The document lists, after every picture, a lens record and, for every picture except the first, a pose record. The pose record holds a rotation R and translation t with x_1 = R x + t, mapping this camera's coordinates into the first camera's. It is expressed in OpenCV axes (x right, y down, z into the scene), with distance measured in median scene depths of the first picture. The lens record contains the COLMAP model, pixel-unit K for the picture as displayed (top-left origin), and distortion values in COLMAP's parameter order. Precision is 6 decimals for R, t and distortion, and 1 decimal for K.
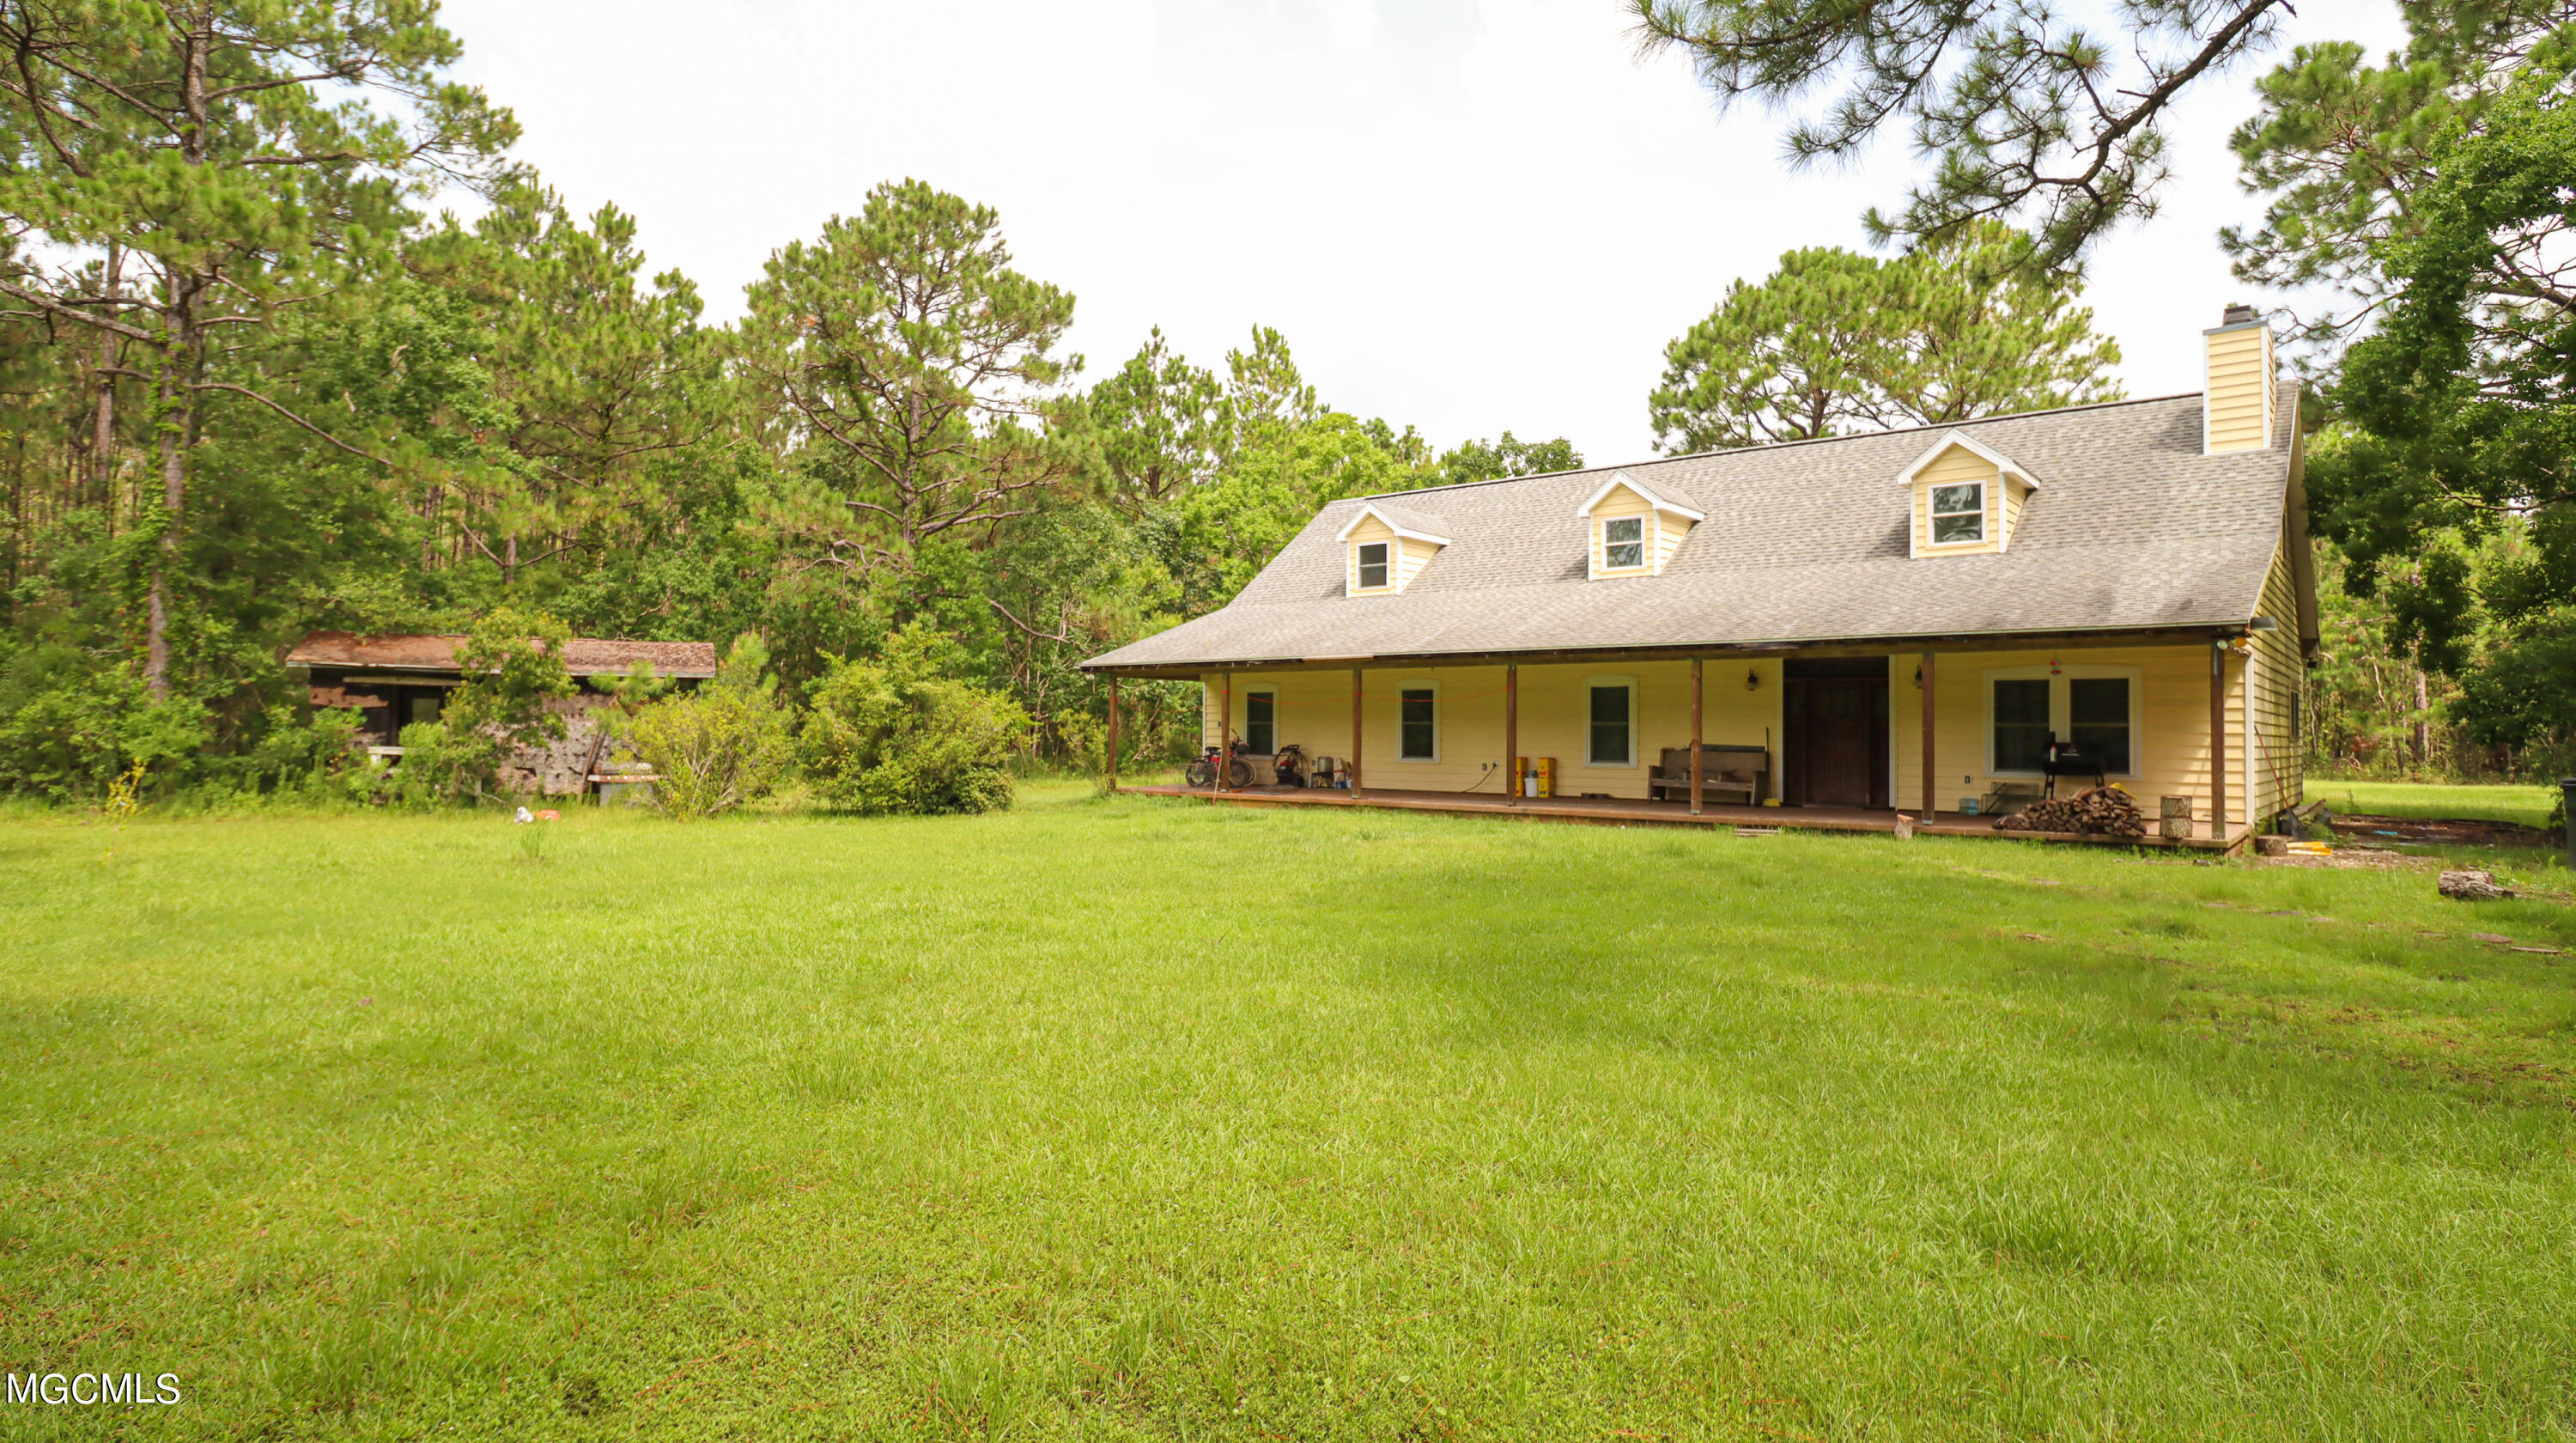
lens RADIAL K [[1401.5, 0, 1286.4], [0, 1401.5, 720.2], [0, 0, 1]] dist [-0.022198, -0.003340]
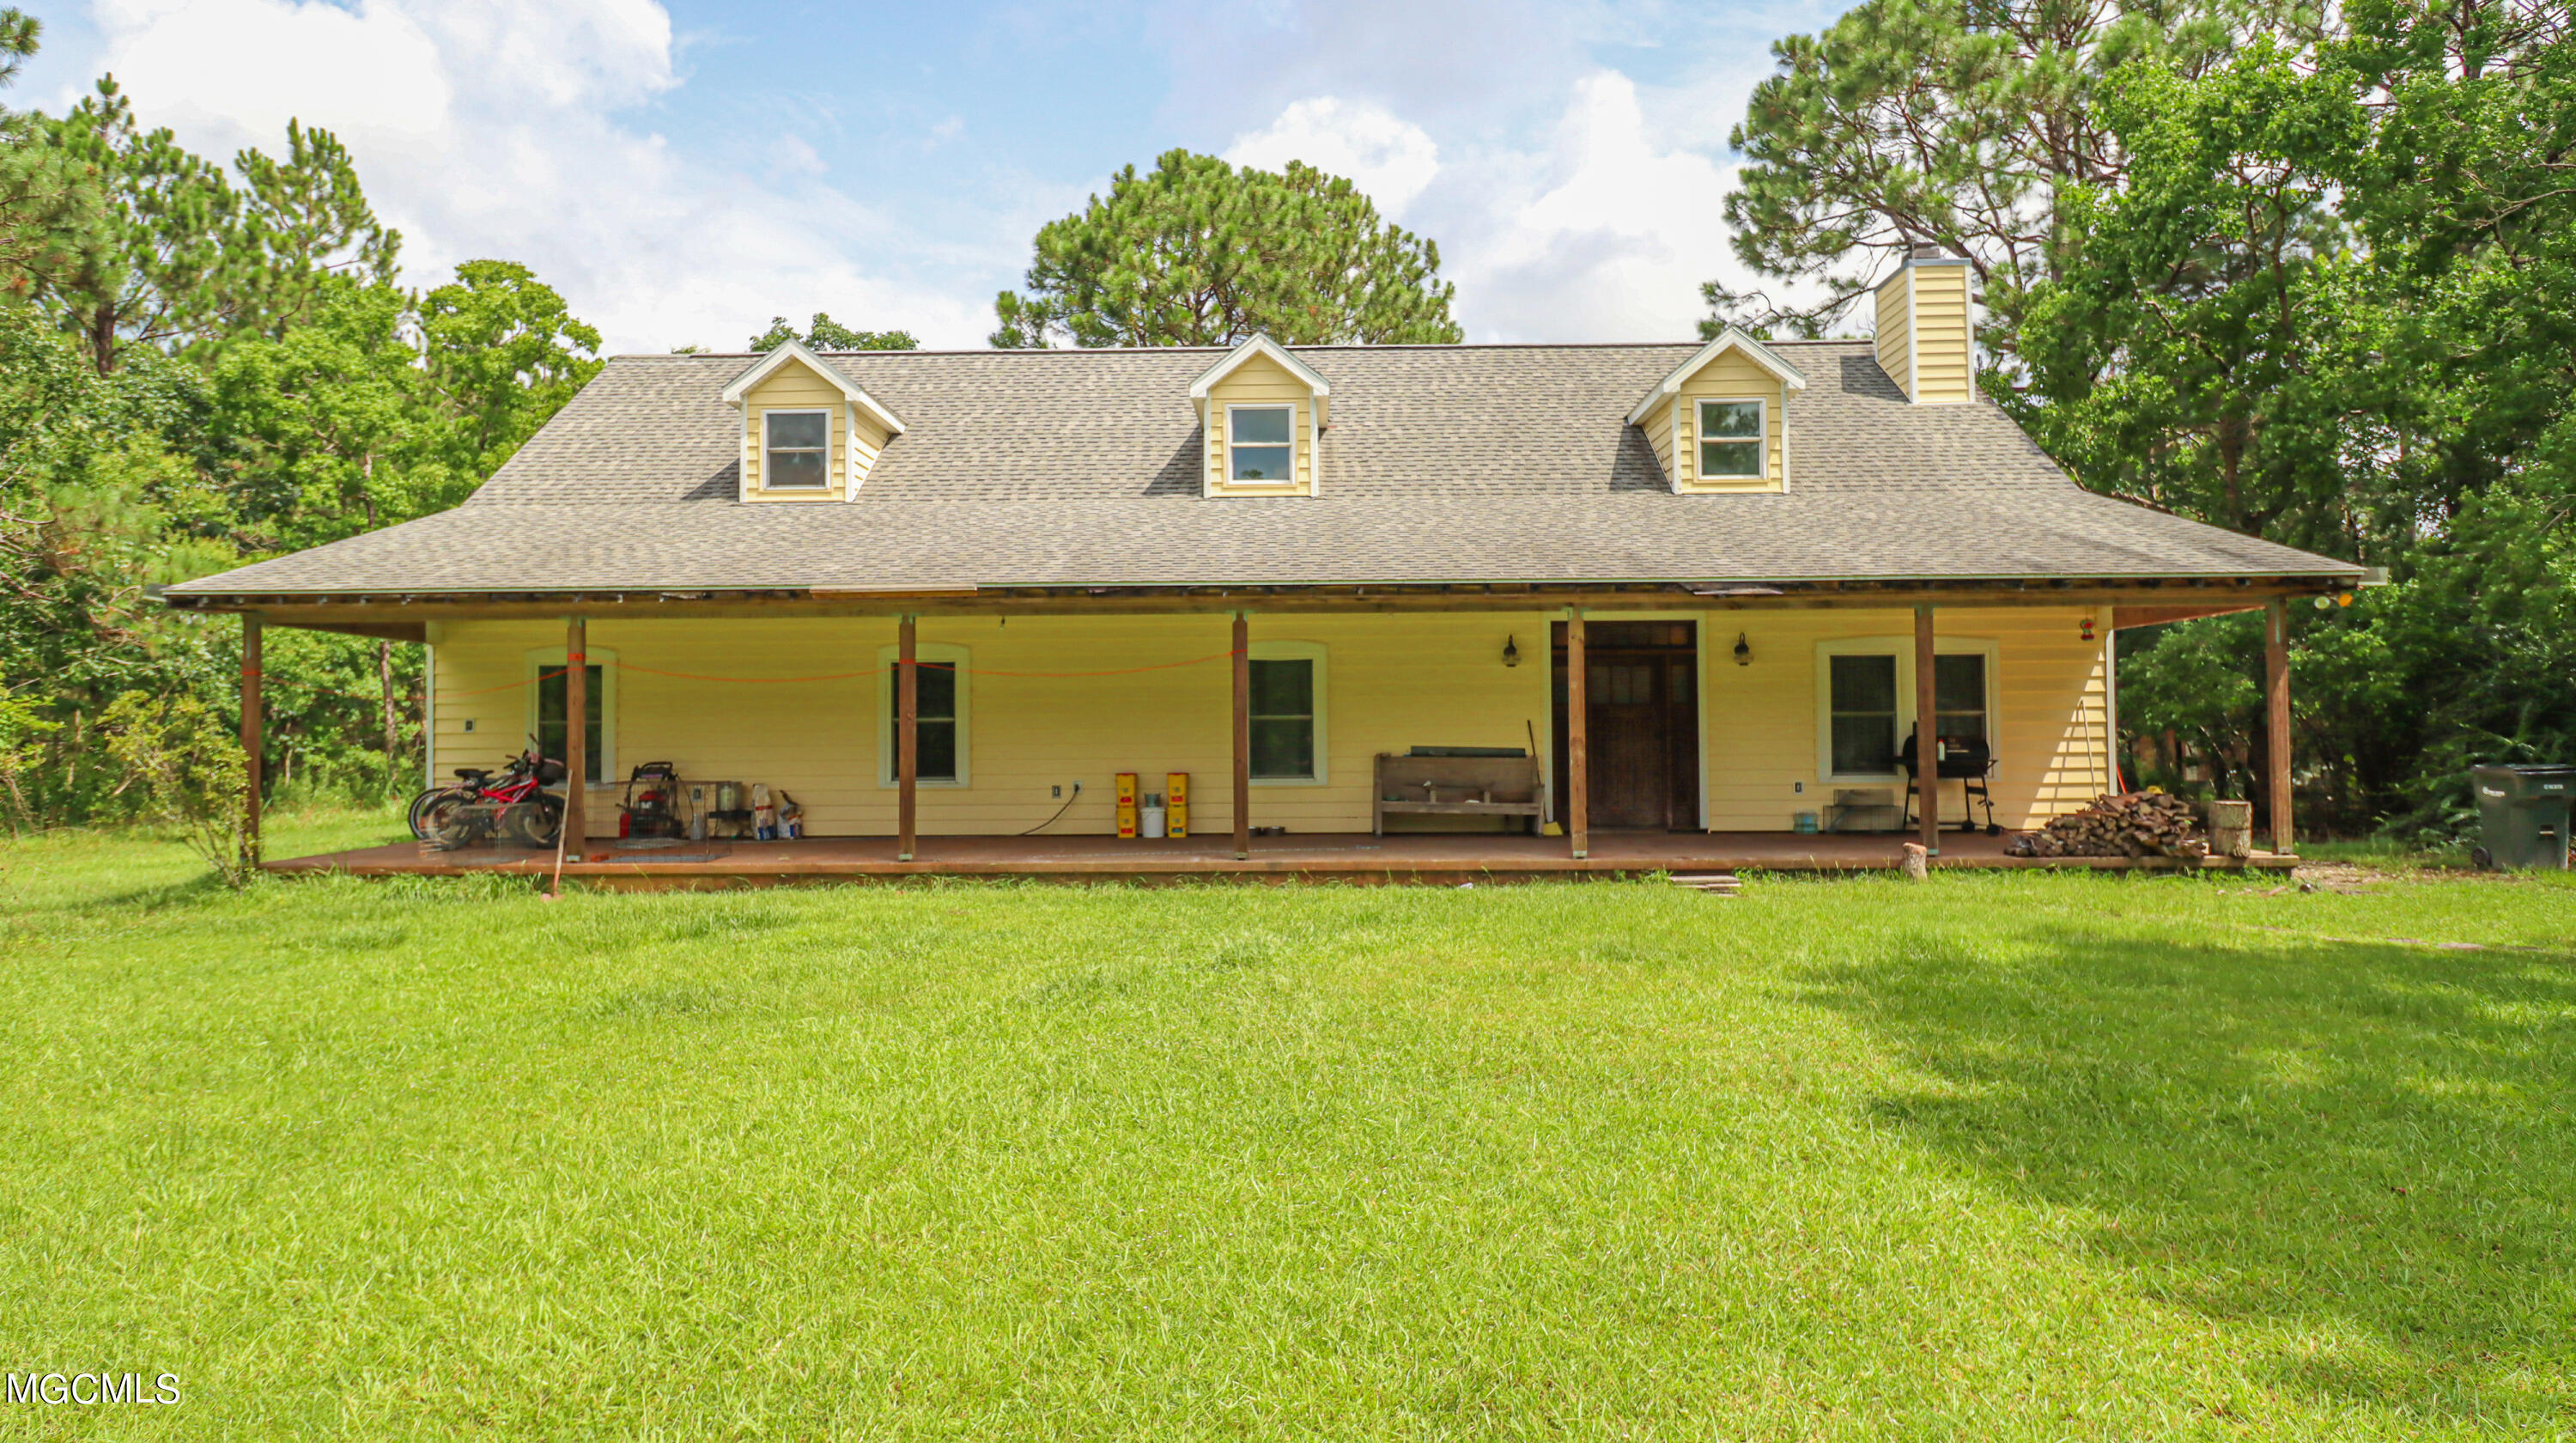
lens RADIAL K [[1401.5, 0, 1291.6], [0, 1401.5, 721.1], [0, 0, 1]] dist [-0.022198, -0.003340]
pose [[0.772397, -0.003571, 0.635130, -0.159639], [0.007148, 0.999970, -0.003071, 0.005808], [-0.635100, 0.006912, 0.772399, 0.469334]]
